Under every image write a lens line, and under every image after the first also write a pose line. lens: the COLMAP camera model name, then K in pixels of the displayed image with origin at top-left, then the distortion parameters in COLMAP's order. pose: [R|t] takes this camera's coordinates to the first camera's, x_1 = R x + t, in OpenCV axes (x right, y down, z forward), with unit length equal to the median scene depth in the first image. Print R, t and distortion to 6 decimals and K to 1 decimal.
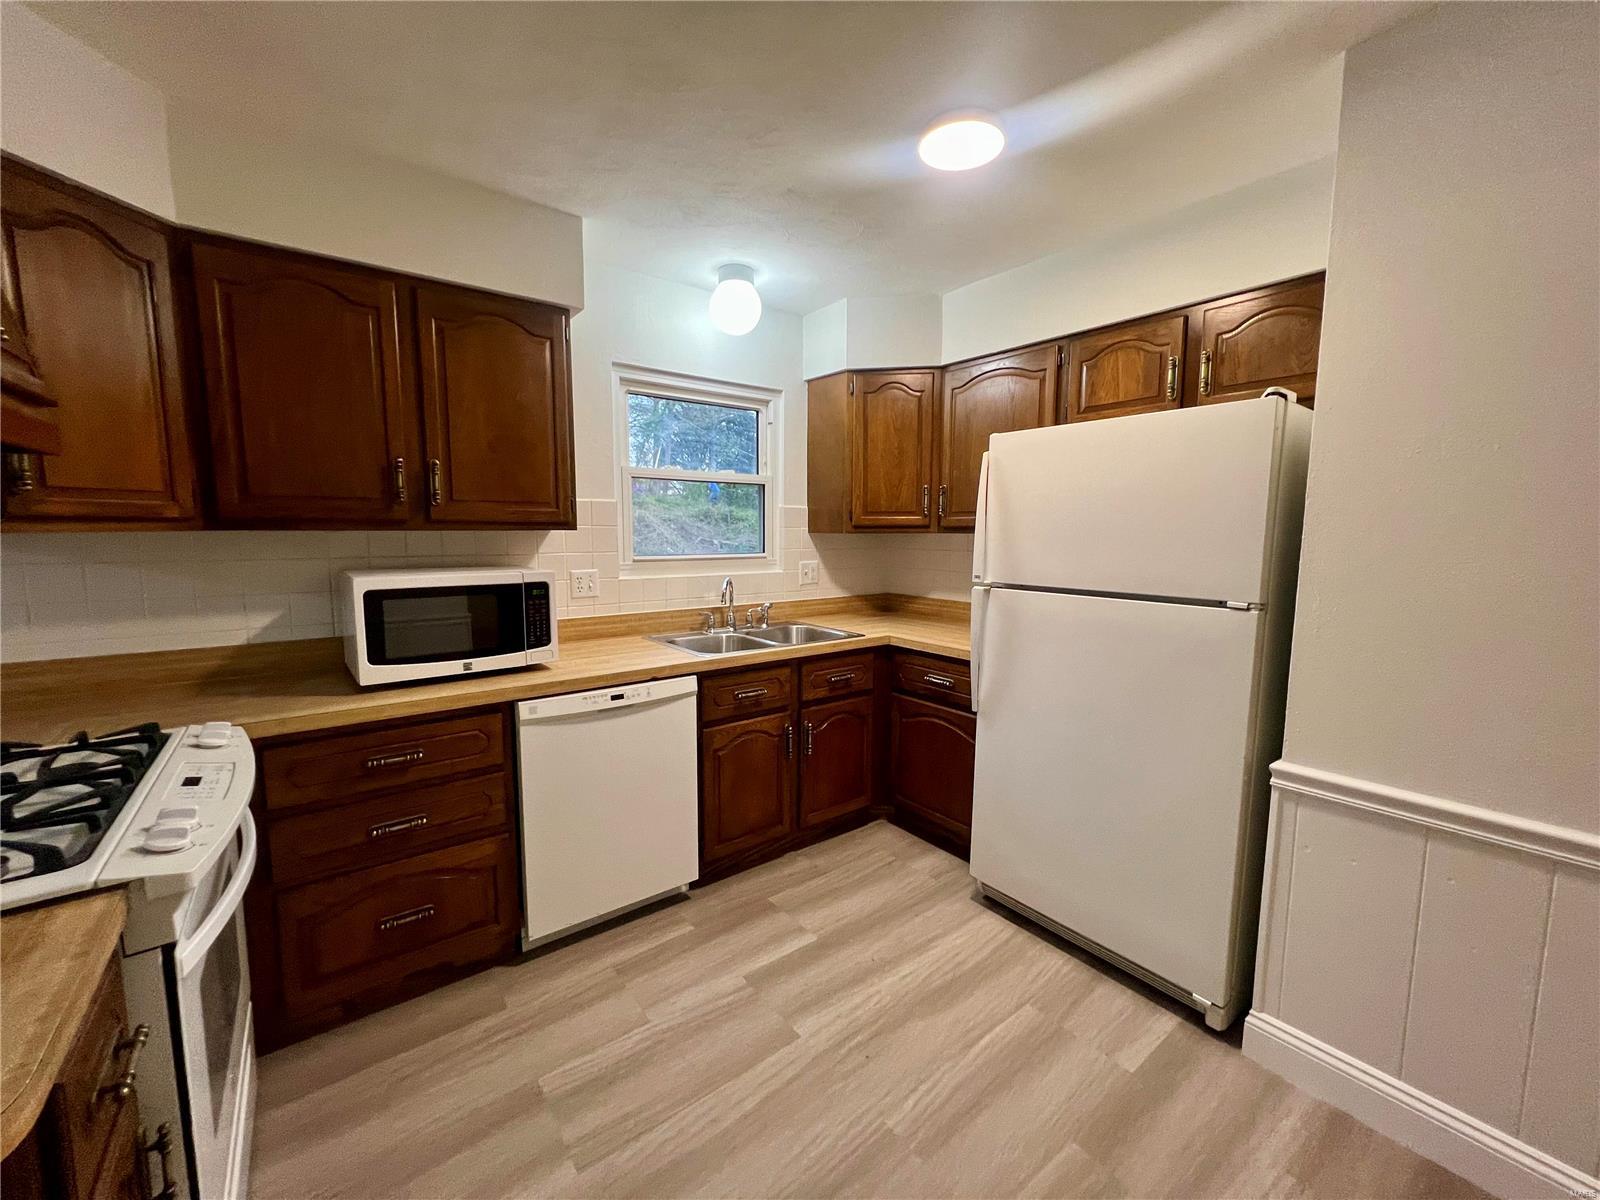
lens RADIAL K [[639.4, 0, 800.0], [0, 639.4, 600.0], [0, 0, 1]] dist [0.000489, -0.000162]
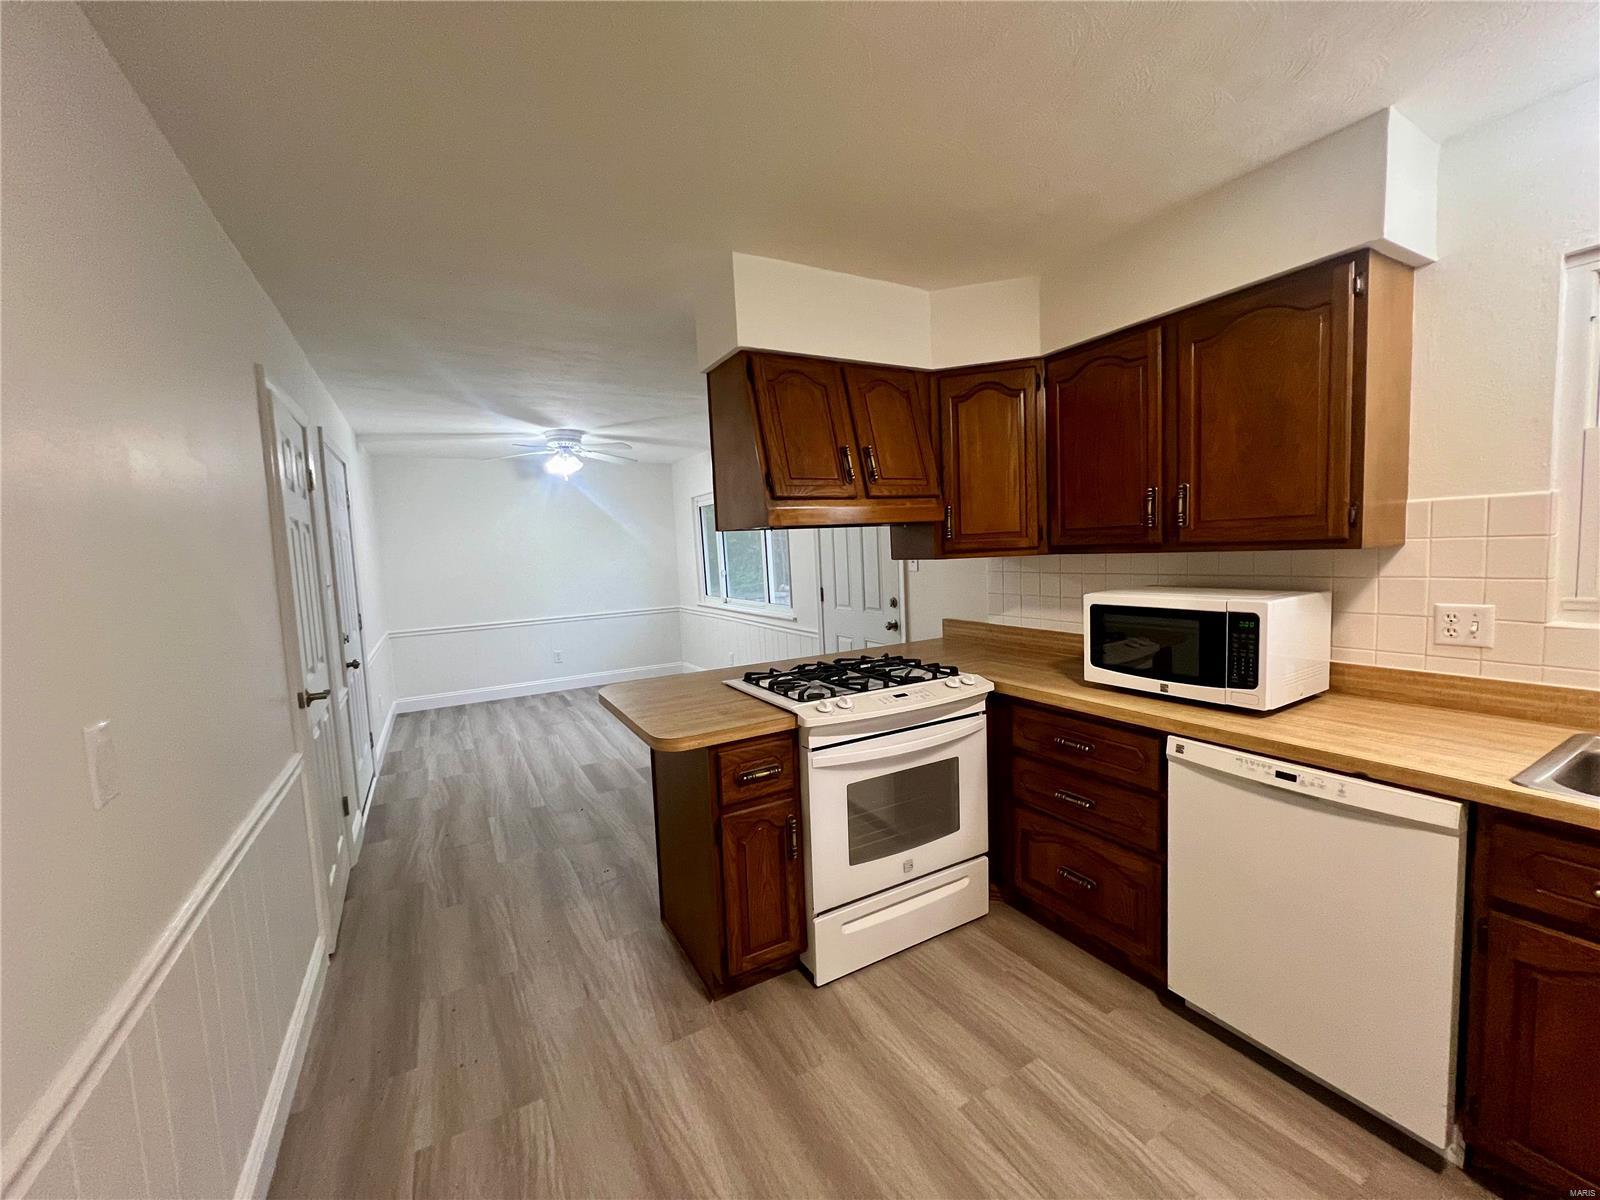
lens RADIAL K [[639.4, 0, 800.0], [0, 639.4, 600.0], [0, 0, 1]] dist [0.000489, -0.000162]
pose [[-0.141326, 0.082322, -0.986534, 0.509051], [-0.067217, 0.993439, 0.092527, -0.082888], [0.987678, 0.079388, -0.134866, 0.515834]]
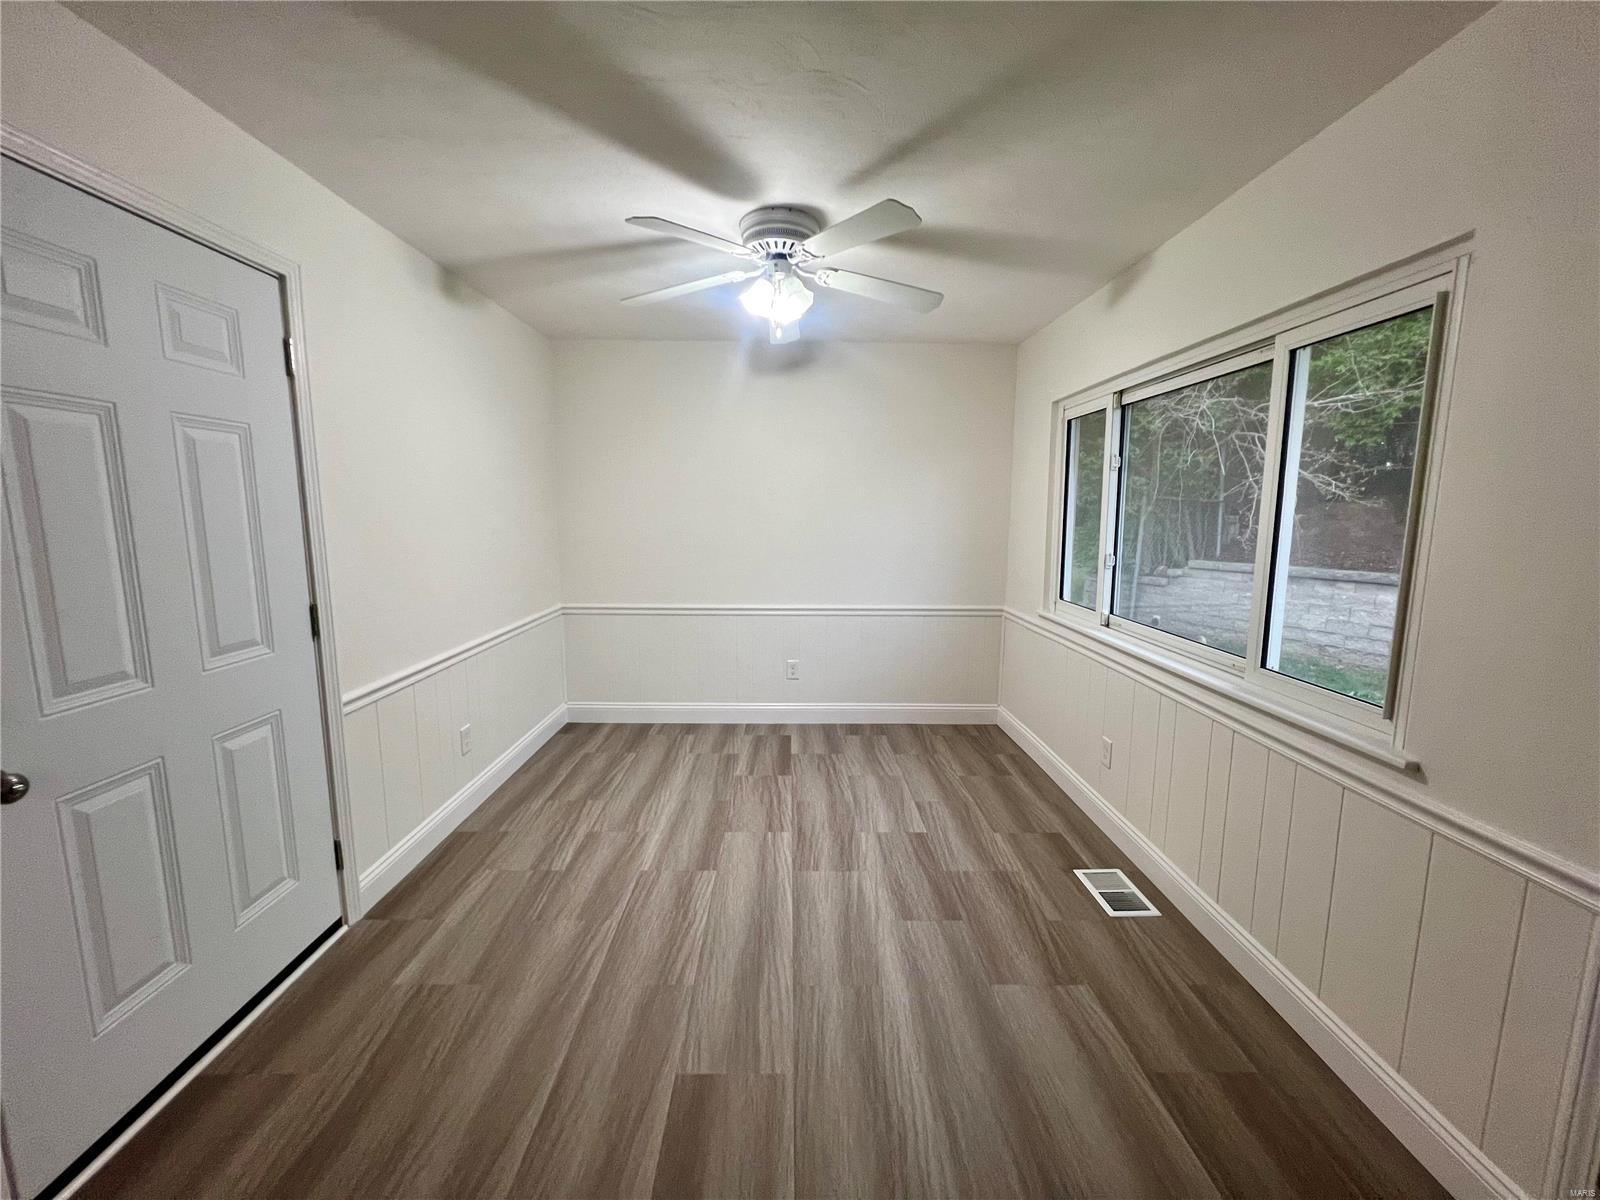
lens RADIAL K [[639.4, 0, 800.0], [0, 639.4, 600.0], [0, 0, 1]] dist [0.000489, -0.000162]
pose [[-0.598072, 0.100805, -0.795078, -0.905456], [-0.101861, 0.974452, 0.200169, -0.034521], [0.794943, 0.200703, -0.572524, 0.023159]]
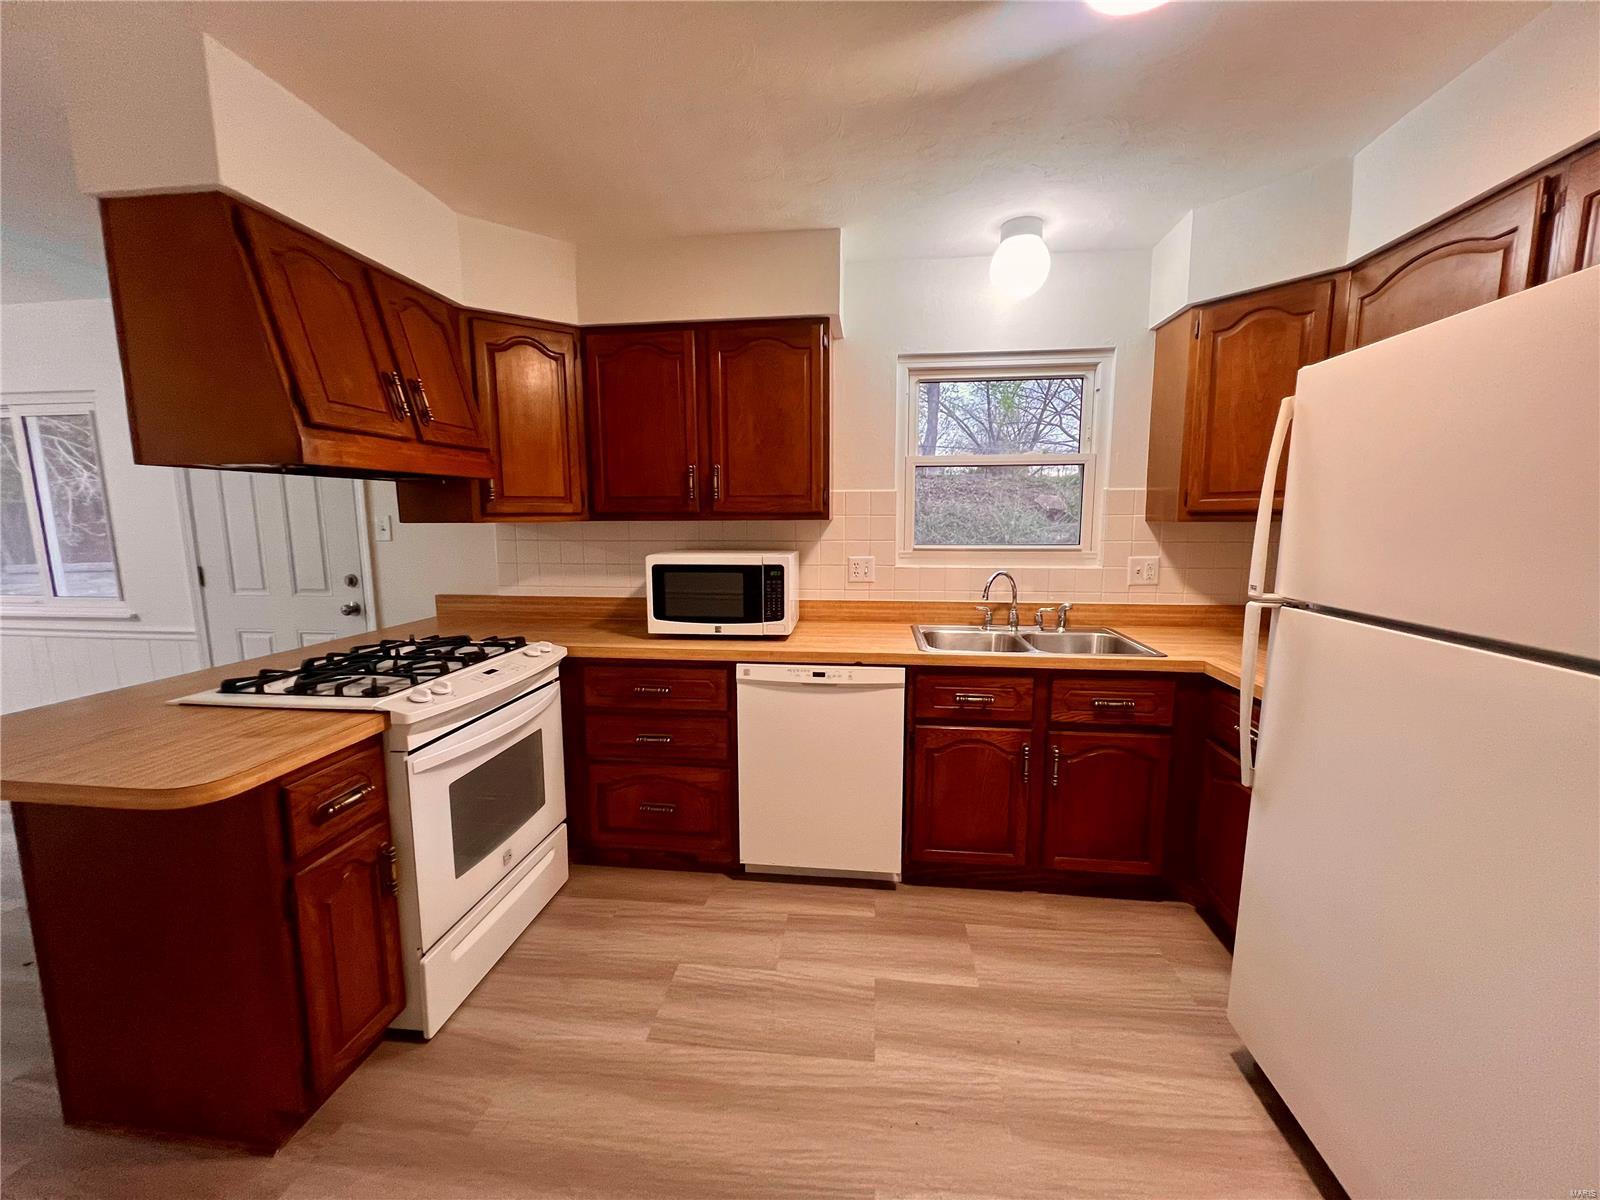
lens RADIAL K [[639.4, 0, 800.0], [0, 639.4, 600.0], [0, 0, 1]] dist [0.000489, -0.000162]
pose [[0.713309, 0.084091, -0.695786, 0.426413], [-0.070814, 0.996343, 0.047818, -0.022823], [0.697263, 0.015163, 0.716655, 0.199008]]
